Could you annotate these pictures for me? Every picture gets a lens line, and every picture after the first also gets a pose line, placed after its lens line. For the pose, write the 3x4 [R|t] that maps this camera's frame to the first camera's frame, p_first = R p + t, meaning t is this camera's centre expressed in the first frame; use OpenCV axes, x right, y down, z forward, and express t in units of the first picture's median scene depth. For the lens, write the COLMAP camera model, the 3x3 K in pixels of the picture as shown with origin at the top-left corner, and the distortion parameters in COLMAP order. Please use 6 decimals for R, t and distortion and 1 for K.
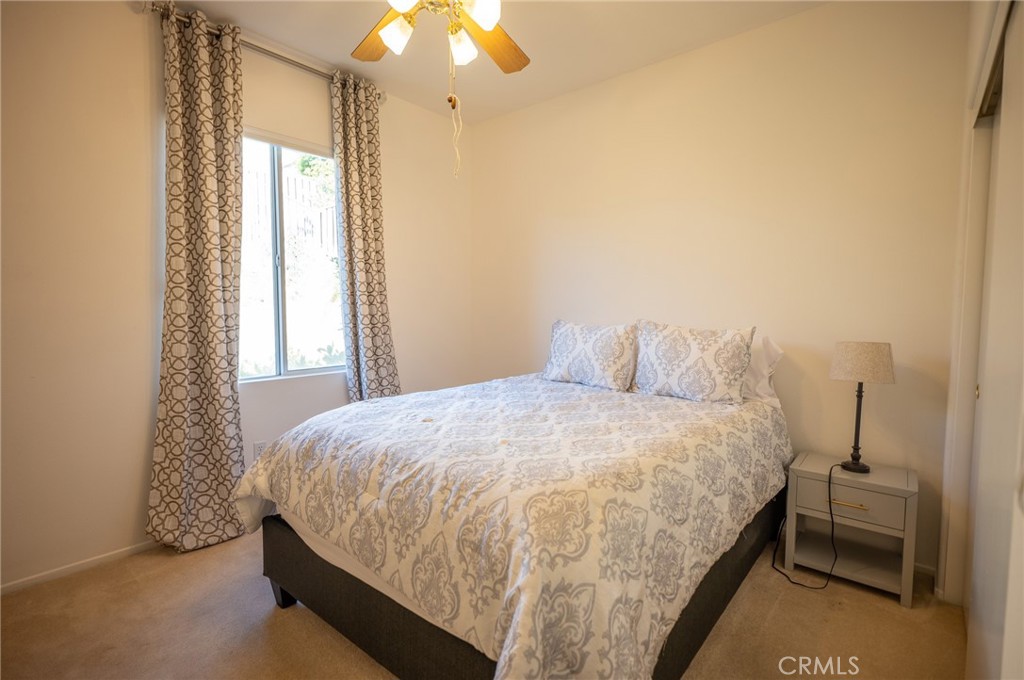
lens RADIAL K [[485.8, 0, 518.0], [0, 485.8, 341.2], [0, 0, 1]] dist [0.001998, -0.000069]
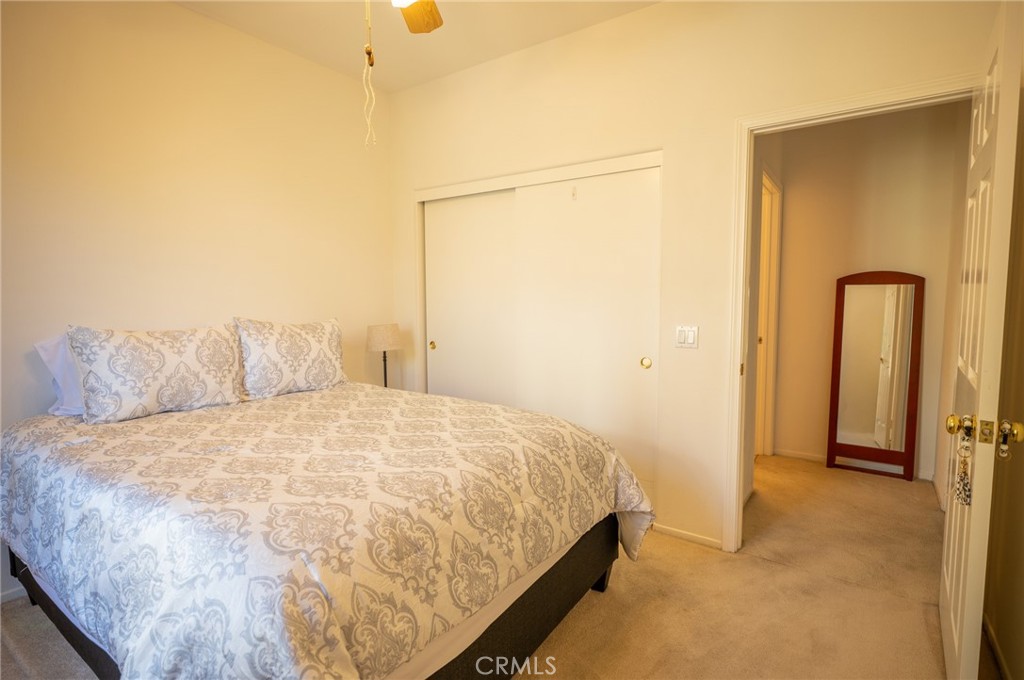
lens RADIAL K [[485.8, 0, 518.0], [0, 485.8, 336.5], [0, 0, 1]] dist [0.001998, -0.000069]
pose [[-0.088131, -0.084896, 0.992485, -0.771796], [0.073386, 0.993101, 0.091465, -0.063858], [-0.993402, 0.080895, -0.081293, 0.659529]]
